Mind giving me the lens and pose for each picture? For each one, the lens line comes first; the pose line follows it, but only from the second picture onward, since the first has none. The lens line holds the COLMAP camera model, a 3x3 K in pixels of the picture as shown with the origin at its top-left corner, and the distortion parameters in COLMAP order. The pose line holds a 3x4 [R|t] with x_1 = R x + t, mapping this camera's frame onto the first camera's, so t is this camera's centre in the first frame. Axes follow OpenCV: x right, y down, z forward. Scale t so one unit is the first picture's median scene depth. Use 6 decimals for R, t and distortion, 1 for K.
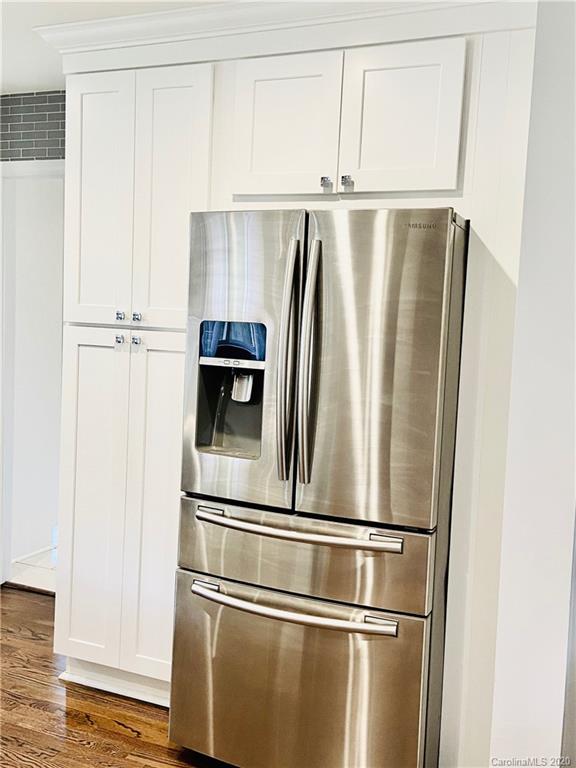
lens RADIAL K [[766.6, 0, 288.0], [0, 766.6, 384.0], [0, 0, 1]] dist [0.099959, 0.002235]
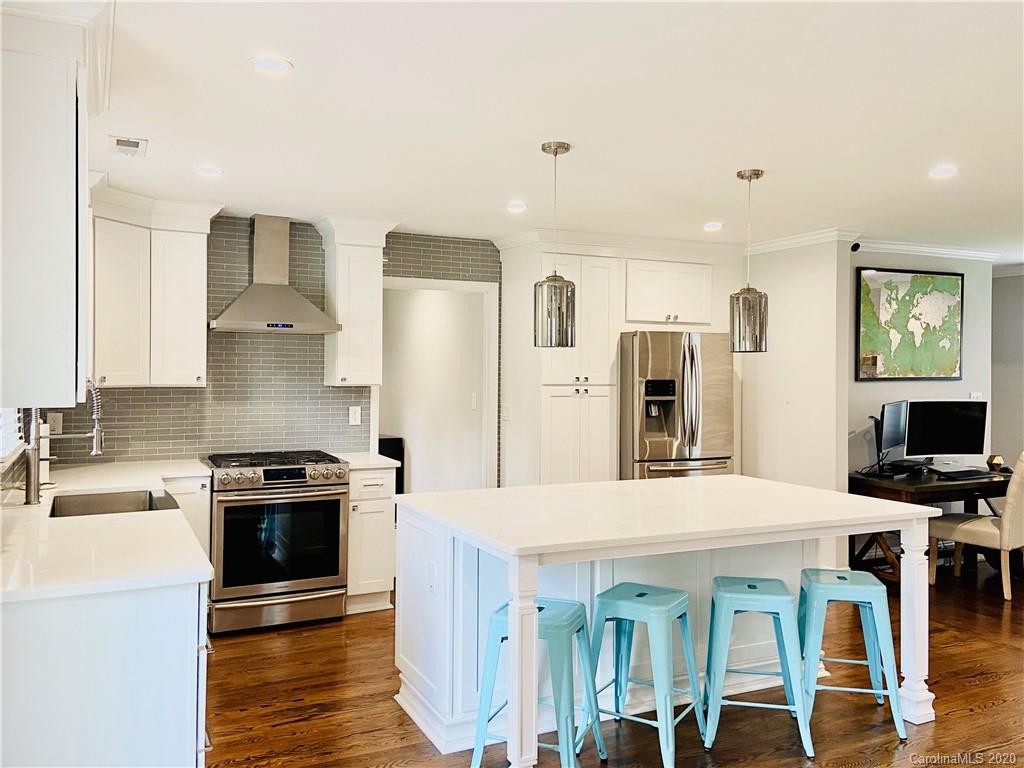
lens RADIAL K [[826.9, 0, 500.2], [0, 826.9, 377.8], [0, 0, 1]] dist [0.080859, -0.002156]
pose [[0.651617, -0.044682, 0.757231, -2.131968], [0.084608, 0.996316, -0.014018, -0.088707], [-0.753815, 0.073202, 0.652996, -0.221690]]
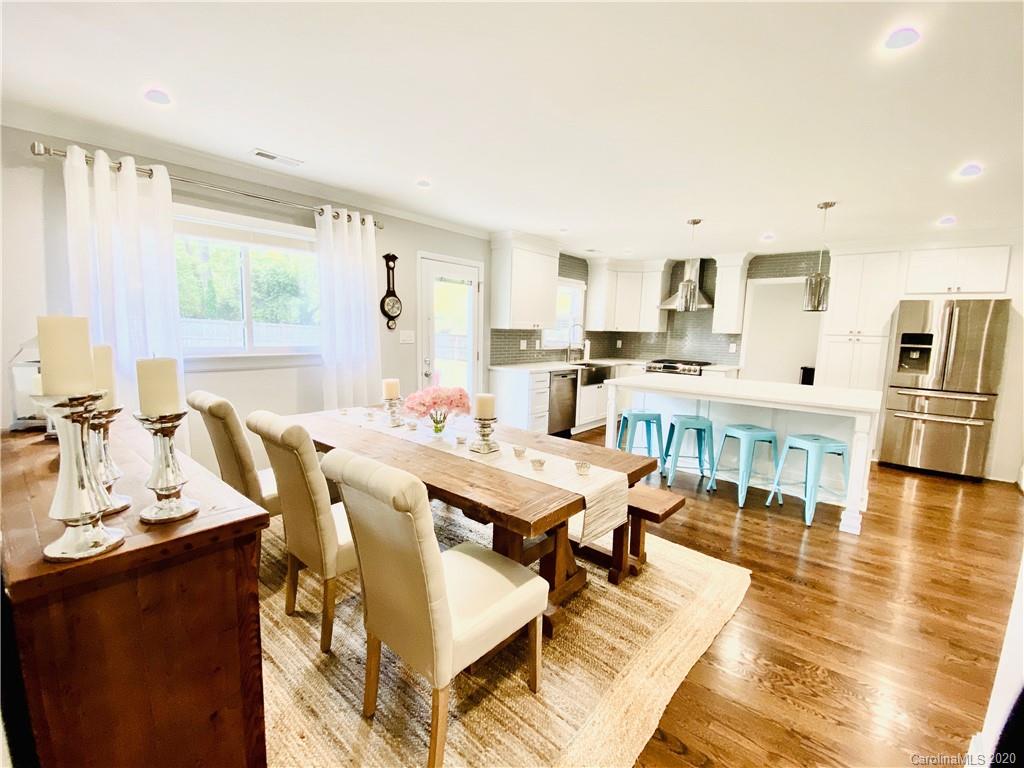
lens RADIAL K [[439.2, 0, 512.0], [0, 439.2, 384.0], [0, 0, 1]] dist [0.038677, -0.028525]
pose [[0.959569, 0.019096, -0.280826, -1.160181], [-0.010742, 0.999454, 0.031257, 0.092100], [0.281269, -0.026976, 0.959250, -1.276830]]
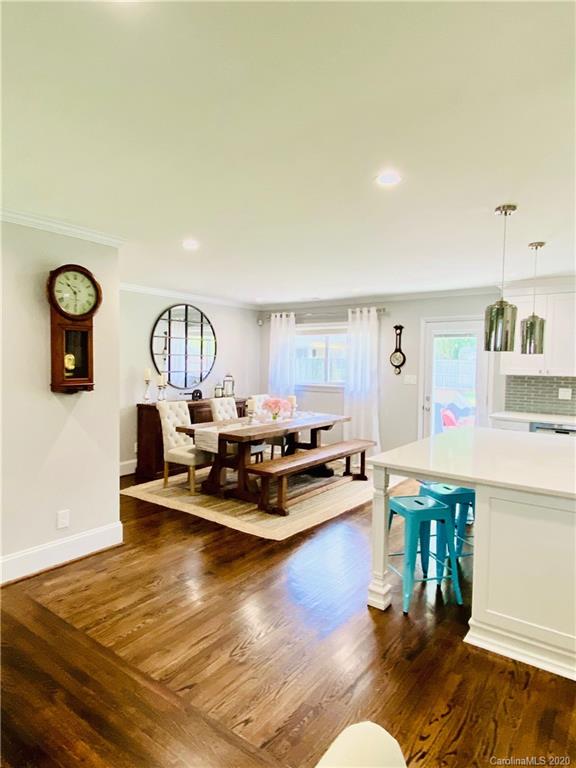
lens RADIAL K [[469.7, 0, 289.2], [0, 469.7, 374.5], [0, 0, 1]] dist [0.059116, -0.000039]
pose [[-0.216650, -0.017184, -0.976098, 0.716805], [-0.106520, 0.994292, 0.006139, -0.012652], [0.970421, 0.105304, -0.217244, 0.248309]]
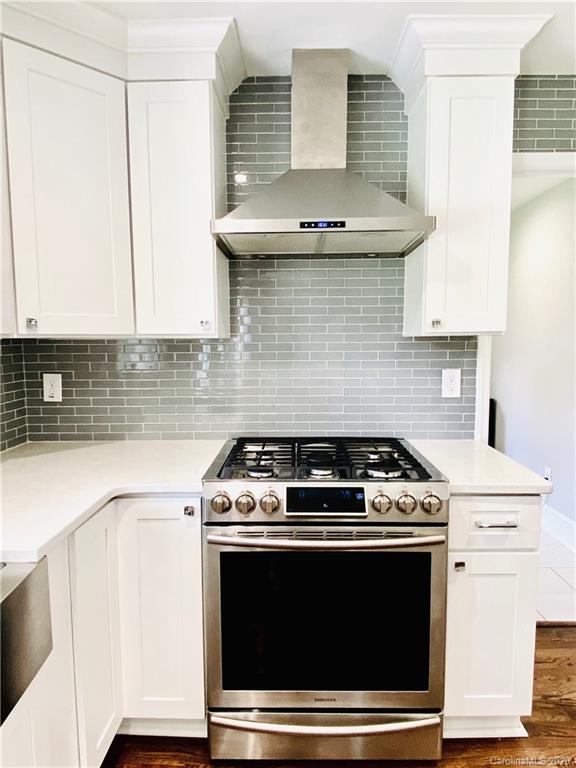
lens RADIAL K [[476.7, 0, 288.0], [0, 476.7, 384.0], [0, 0, 1]] dist [0.021149, -0.001812]
pose [[0.917222, -0.087108, 0.388736, -1.254512], [0.080179, 0.996199, 0.034045, -0.101189], [-0.390224, -0.000059, 0.920720, 0.921206]]
